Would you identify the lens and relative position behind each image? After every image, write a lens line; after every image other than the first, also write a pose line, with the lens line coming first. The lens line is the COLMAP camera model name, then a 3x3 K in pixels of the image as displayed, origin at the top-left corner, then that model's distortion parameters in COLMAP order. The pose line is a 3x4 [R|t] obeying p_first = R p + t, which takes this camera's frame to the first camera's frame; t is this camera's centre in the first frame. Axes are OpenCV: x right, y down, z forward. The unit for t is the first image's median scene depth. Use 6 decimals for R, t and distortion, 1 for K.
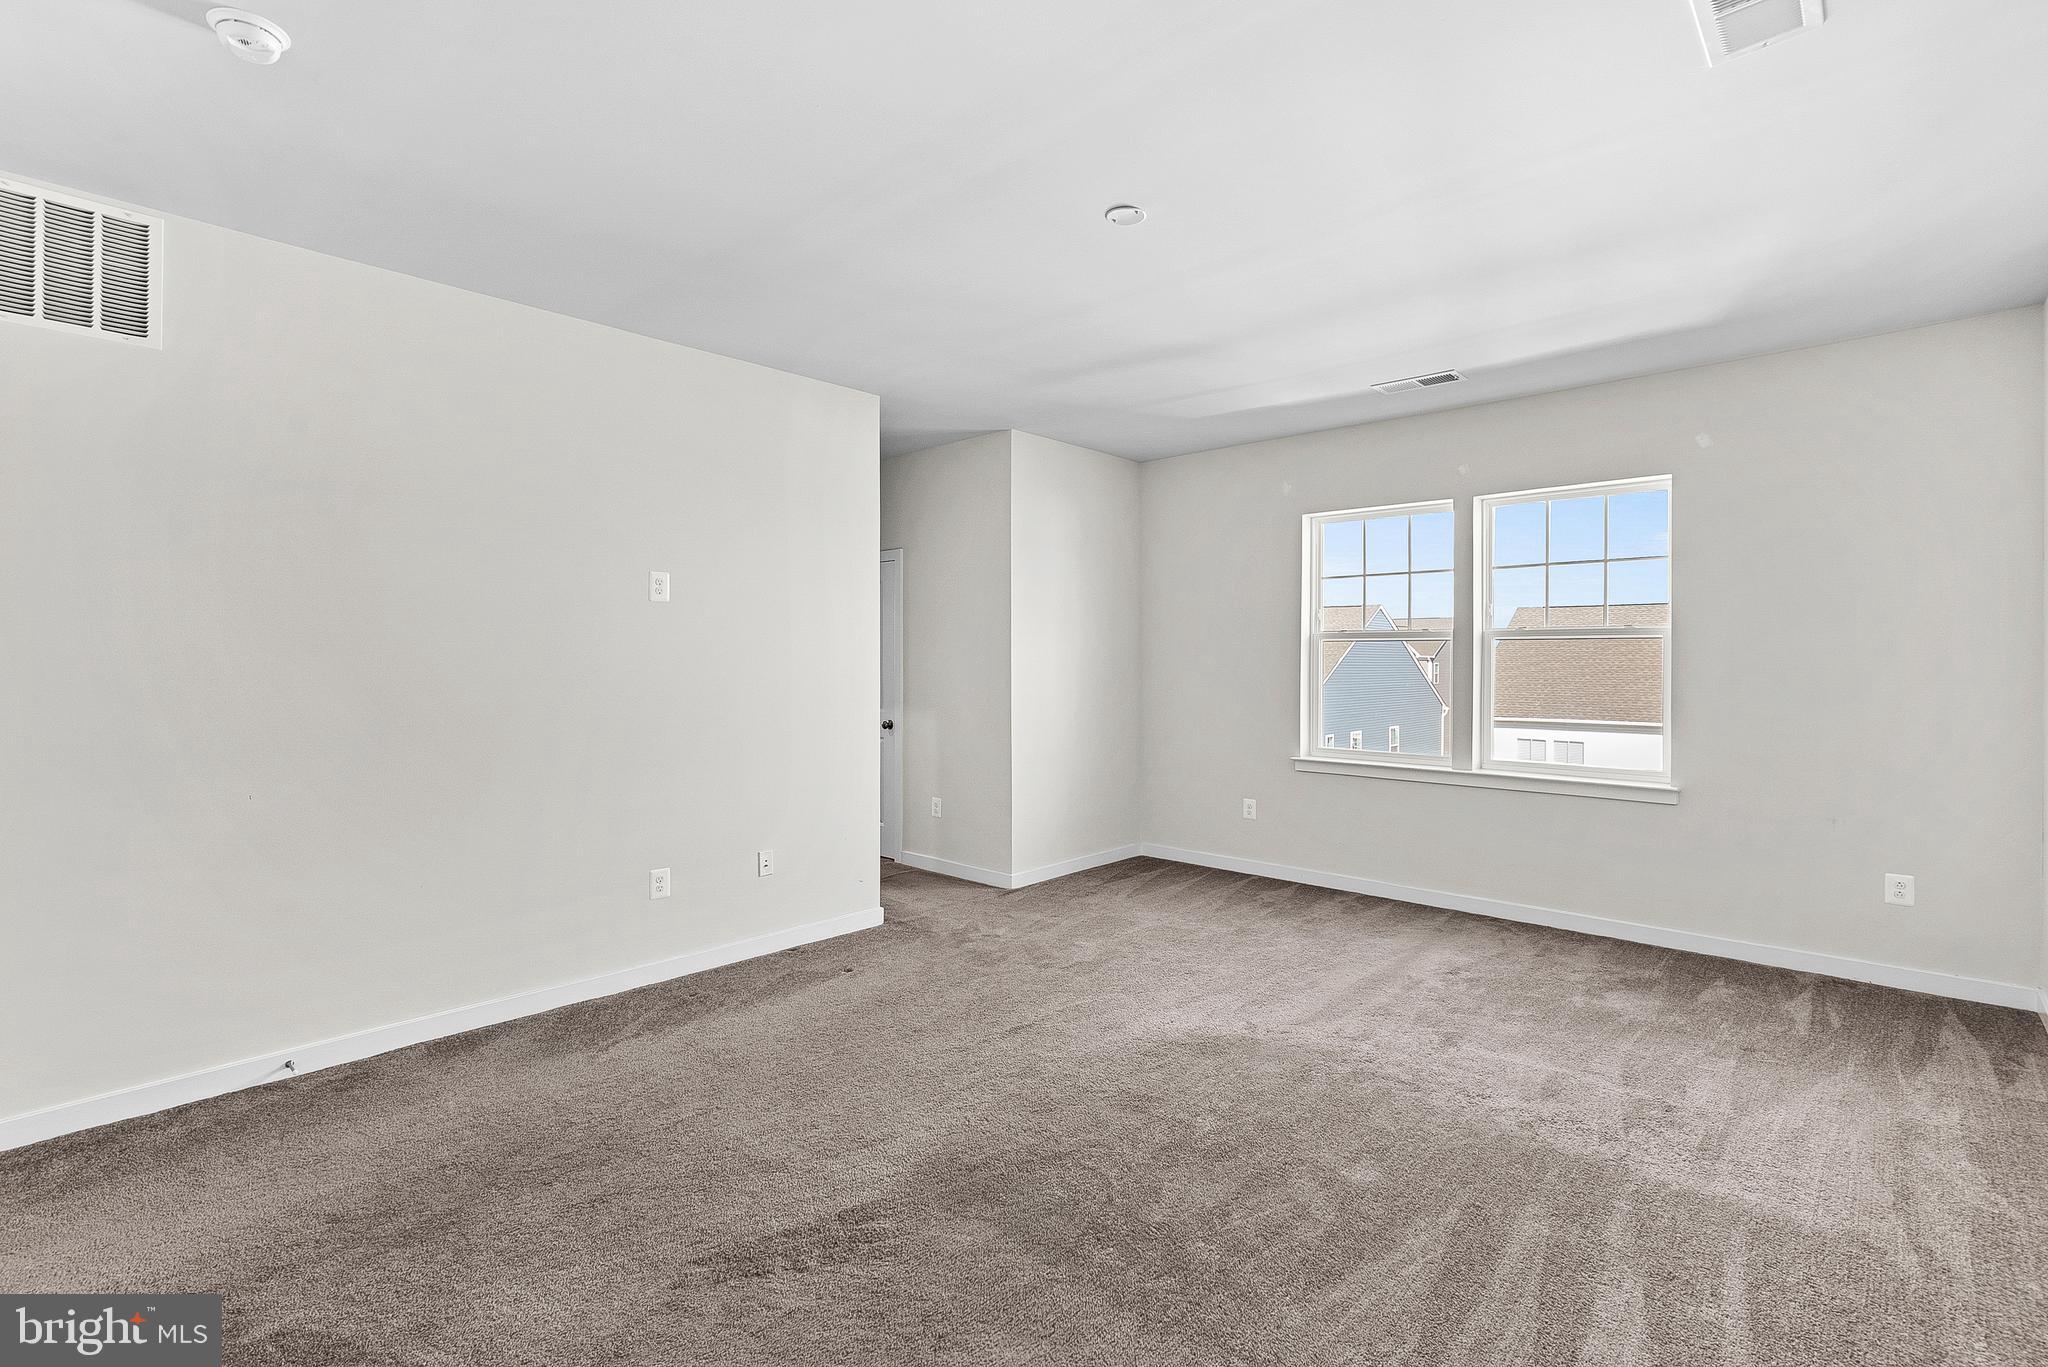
lens RADIAL K [[939.9, 0, 1020.6], [0, 939.9, 661.9], [0, 0, 1]] dist [-0.002756, 0.001090]
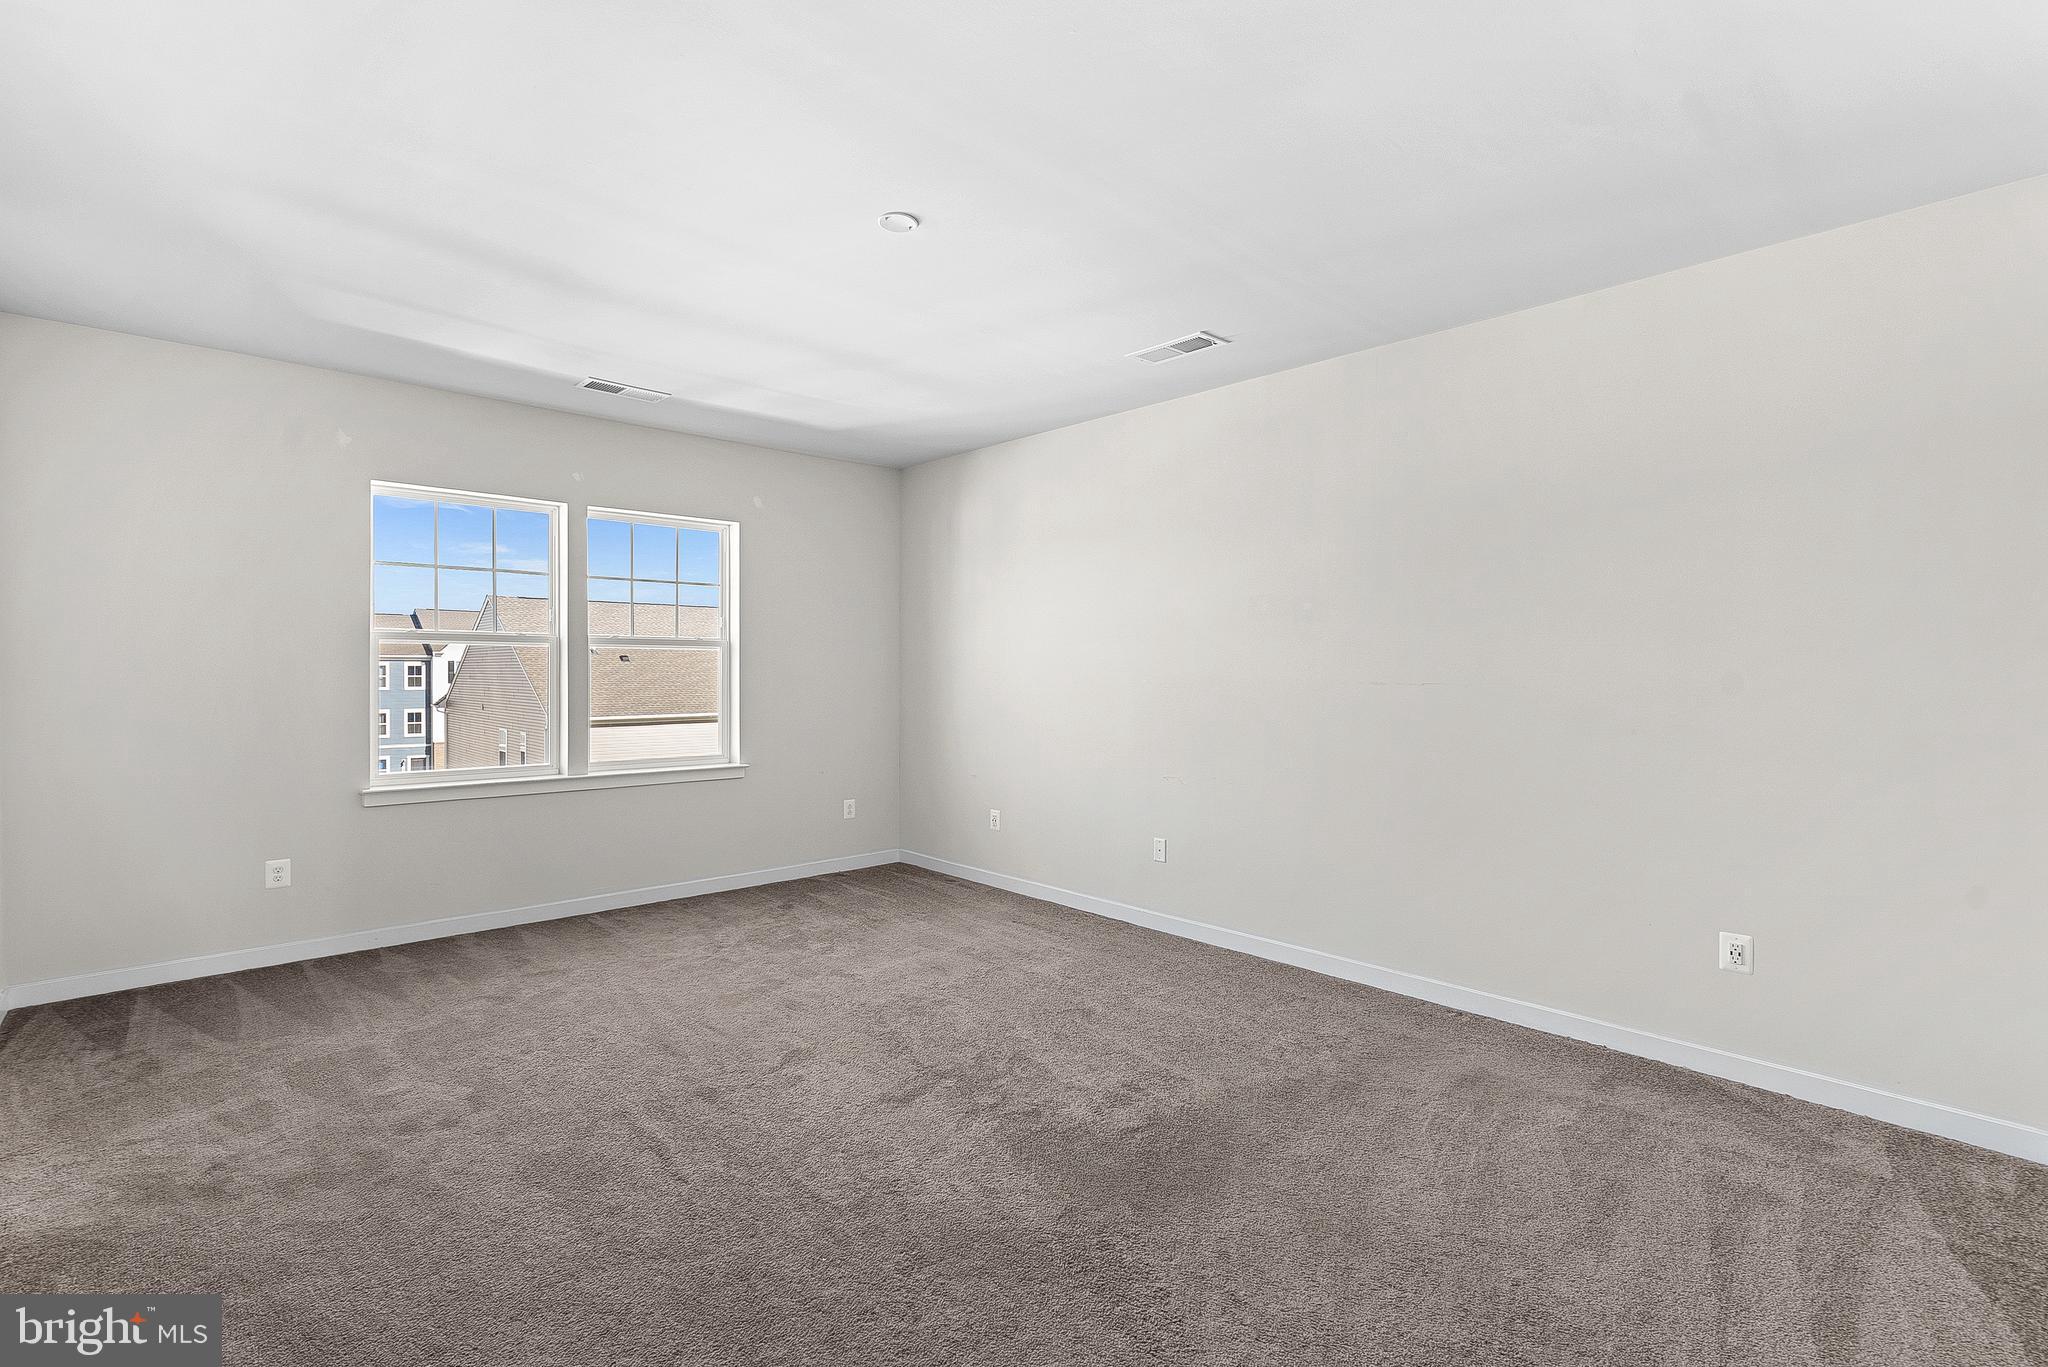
lens RADIAL K [[939.9, 0, 1019.8], [0, 939.9, 696.1], [0, 0, 1]] dist [-0.002756, 0.001090]
pose [[0.072121, -0.031430, 0.996901, -0.530386], [-0.004108, 0.999486, 0.031809, -0.004500], [-0.997387, -0.006389, 0.071955, 0.478259]]
